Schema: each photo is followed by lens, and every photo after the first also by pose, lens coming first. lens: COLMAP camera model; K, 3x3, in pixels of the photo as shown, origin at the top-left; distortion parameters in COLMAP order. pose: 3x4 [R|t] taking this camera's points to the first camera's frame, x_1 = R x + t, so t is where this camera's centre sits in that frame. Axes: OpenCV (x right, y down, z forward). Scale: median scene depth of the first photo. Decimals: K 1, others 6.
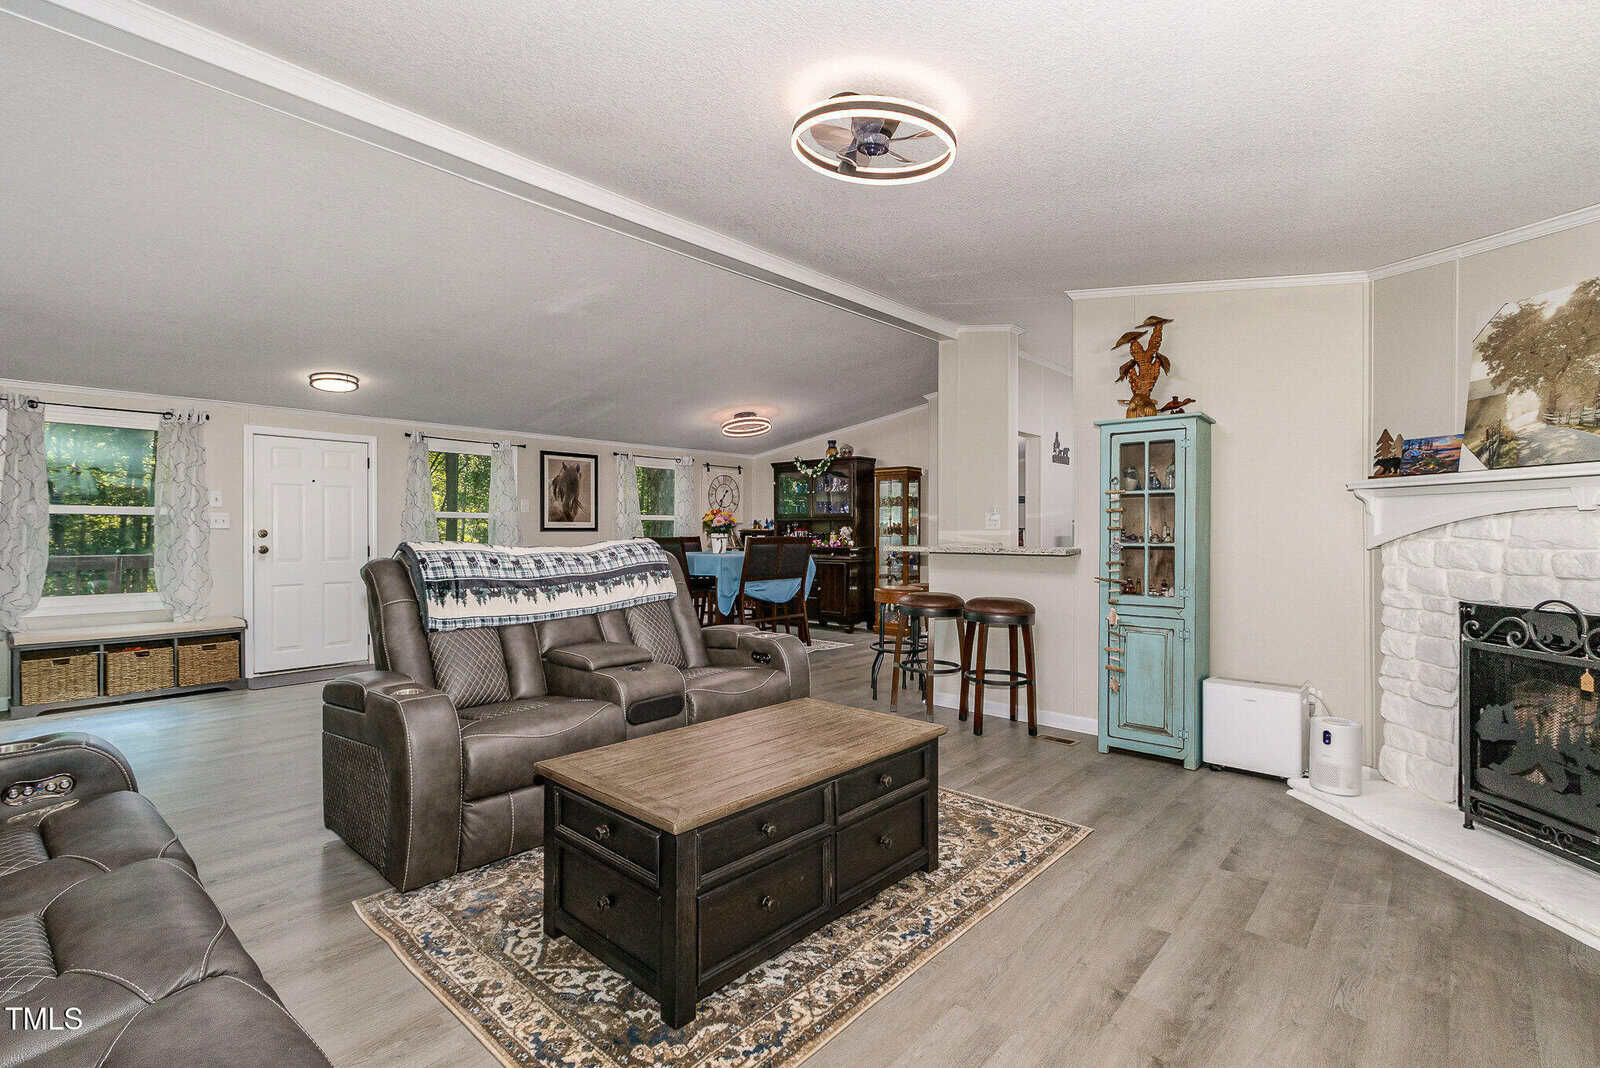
lens RADIAL K [[734.7, 0, 796.3], [0, 734.7, 531.8], [0, 0, 1]] dist [0.000929, 0.000027]
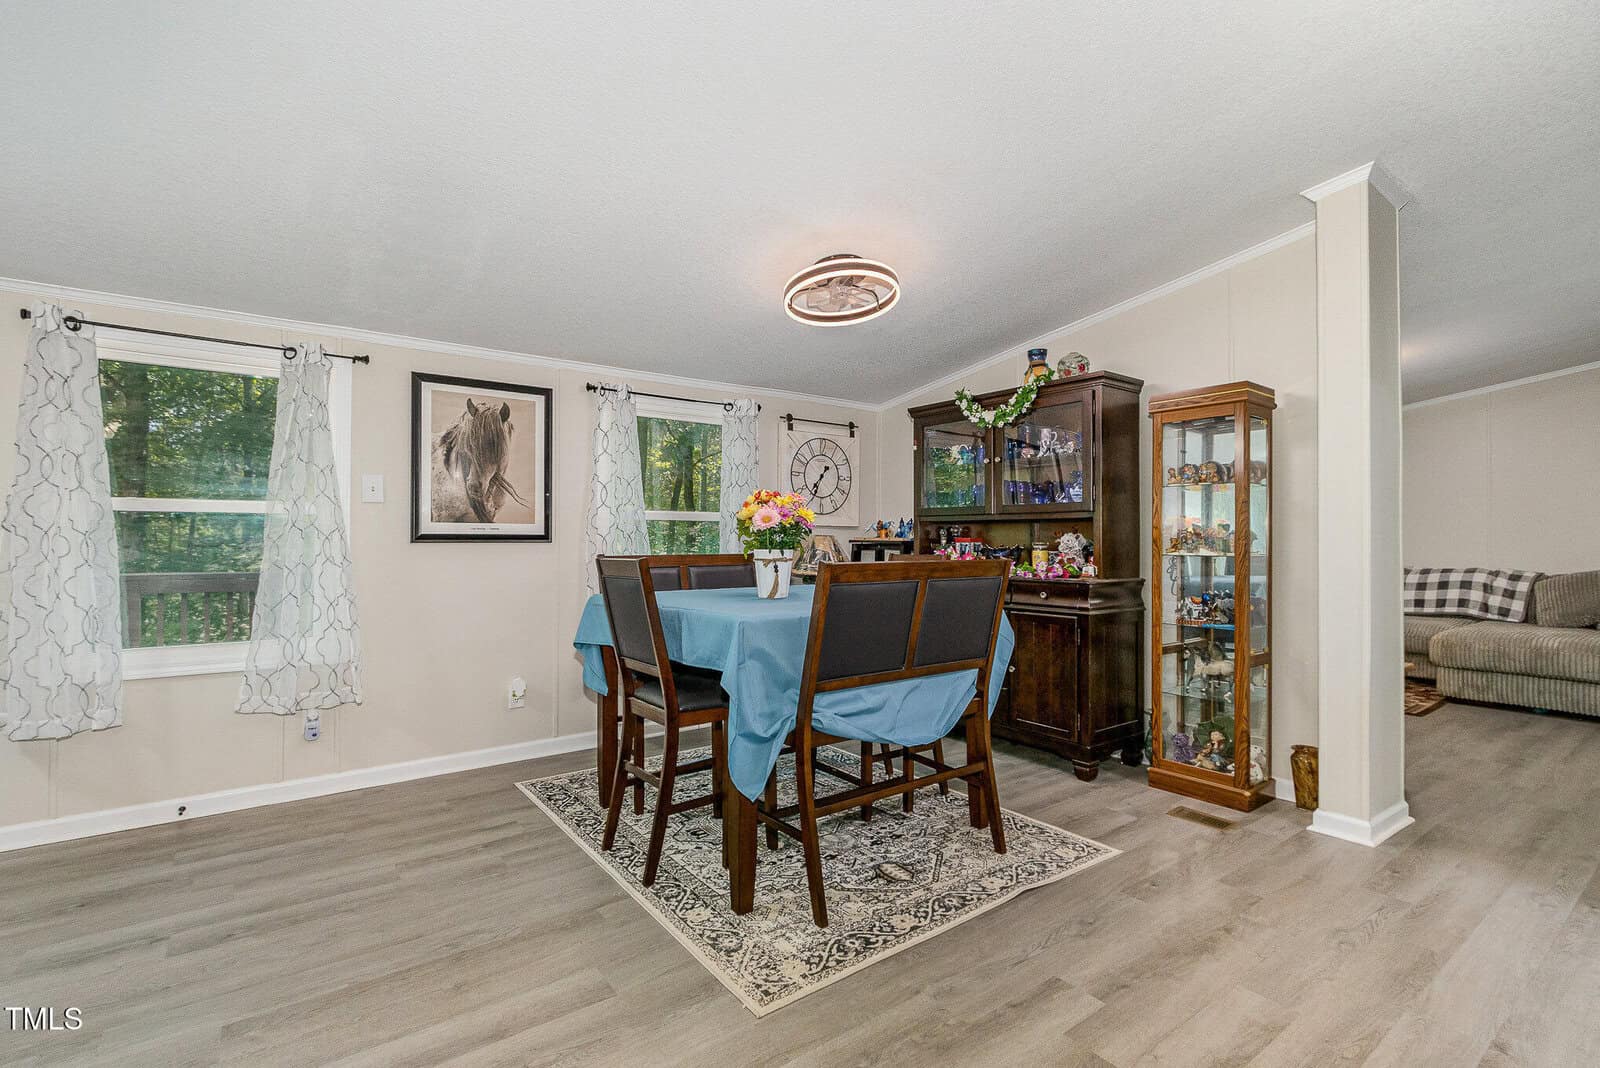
lens RADIAL K [[734.7, 0, 796.3], [0, 734.7, 531.8], [0, 0, 1]] dist [0.000929, 0.000027]
pose [[0.978977, 0.000946, -0.203967, -0.008087], [-0.003192, 0.999938, -0.010686, -0.002985], [0.203944, 0.011113, 0.978920, 0.626631]]
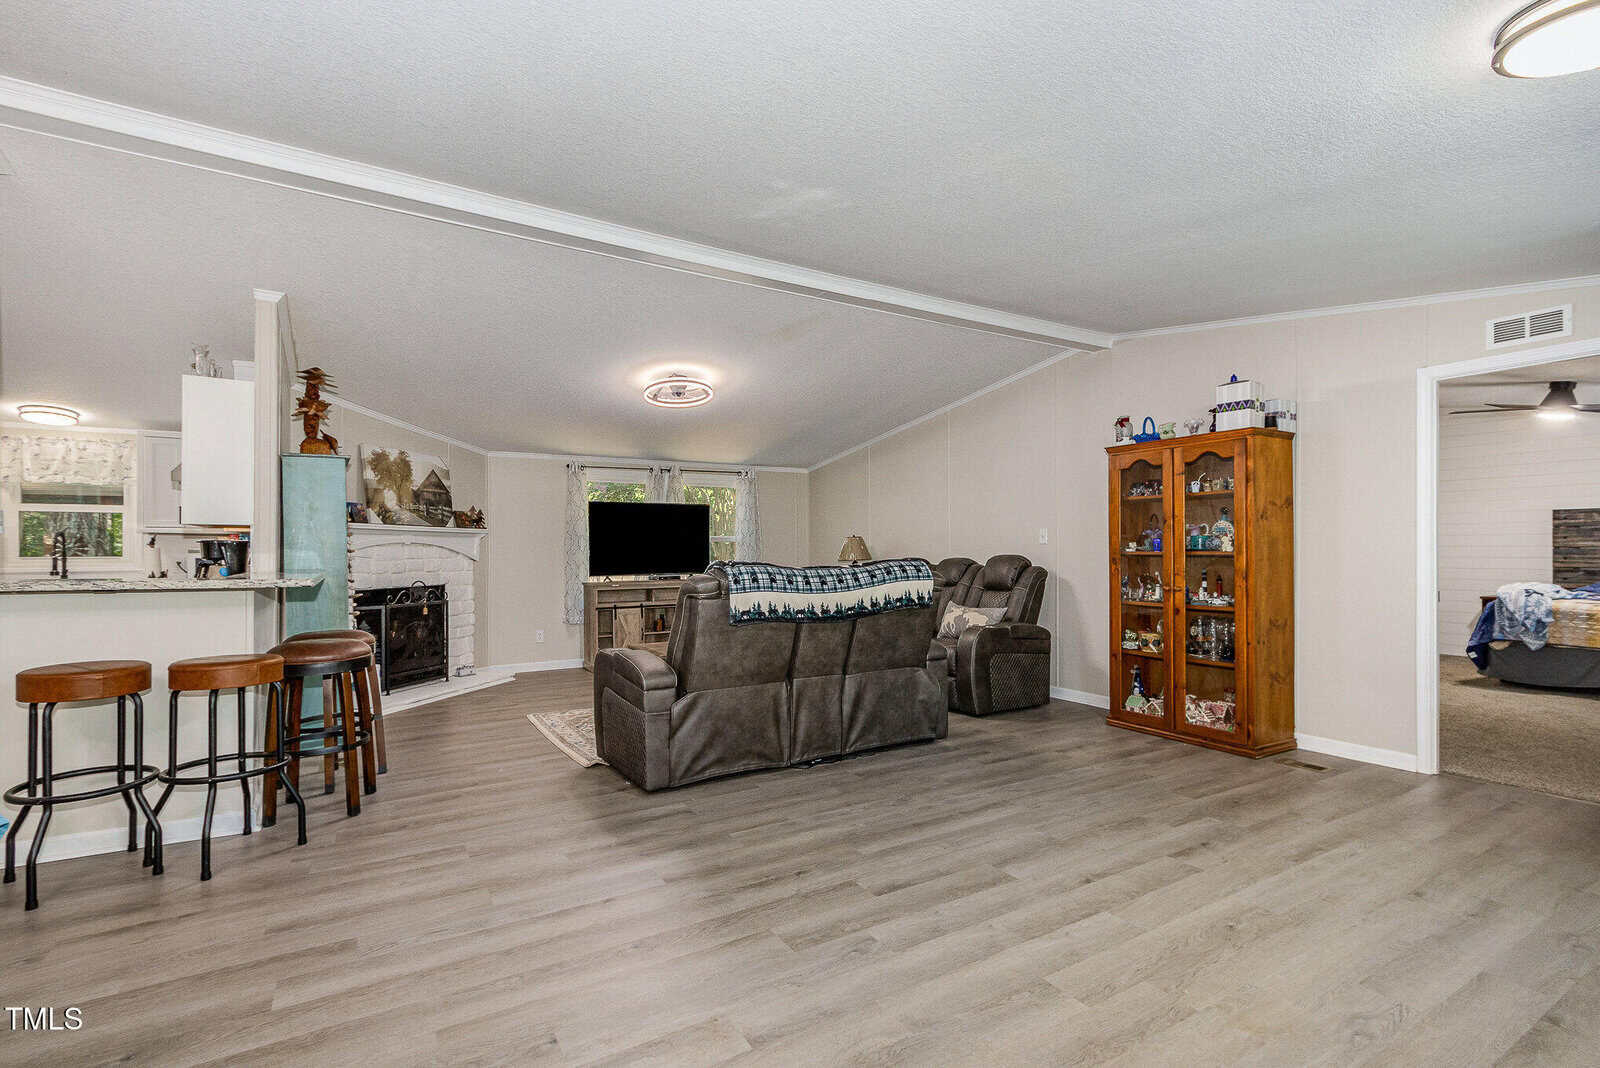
lens RADIAL K [[739.8, 0, 801.2], [0, 739.8, 543.7], [0, 0, 1]] dist [0.002762, 0.000361]
pose [[-0.956393, 0.006639, 0.292008, -0.311938], [0.004930, 0.999966, -0.006589, -0.003490], [-0.292042, -0.004862, -0.956393, 1.018847]]
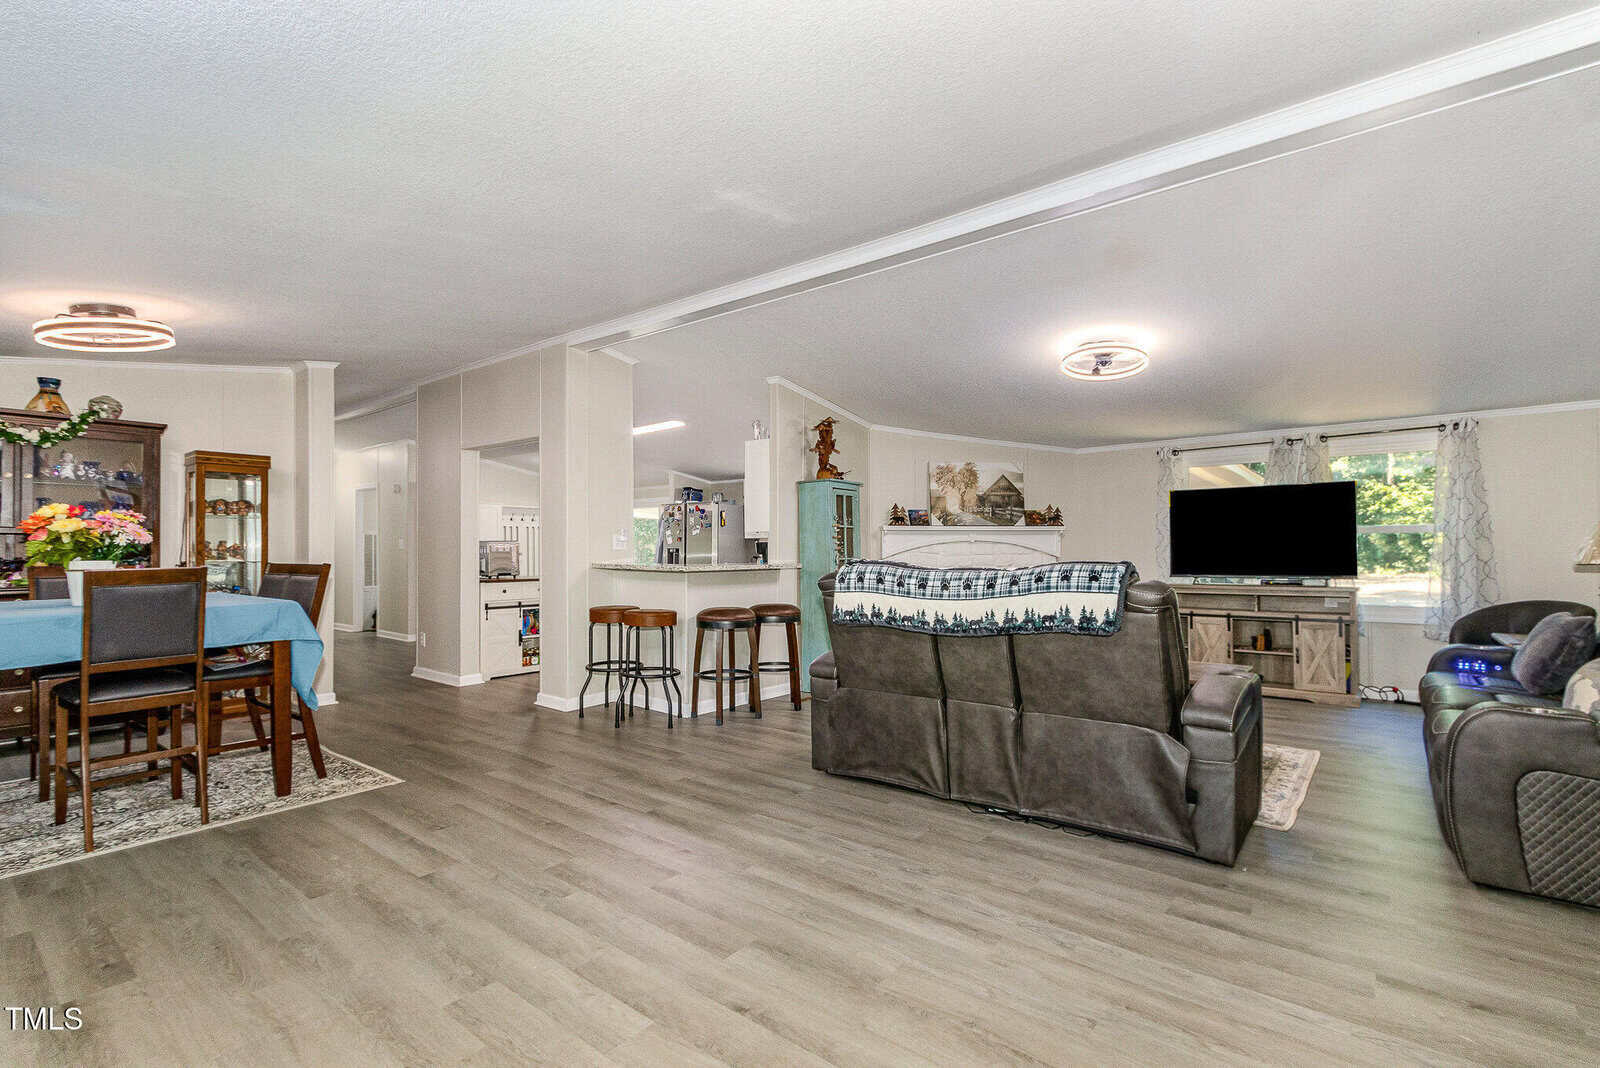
lens RADIAL K [[739.8, 0, 801.2], [0, 739.8, 543.7], [0, 0, 1]] dist [0.002762, 0.000361]
pose [[-0.049365, 0.008093, 0.998748, -0.605801], [0.006427, 0.999949, -0.007785, -0.002182], [-0.998760, 0.006035, -0.049414, 0.616336]]
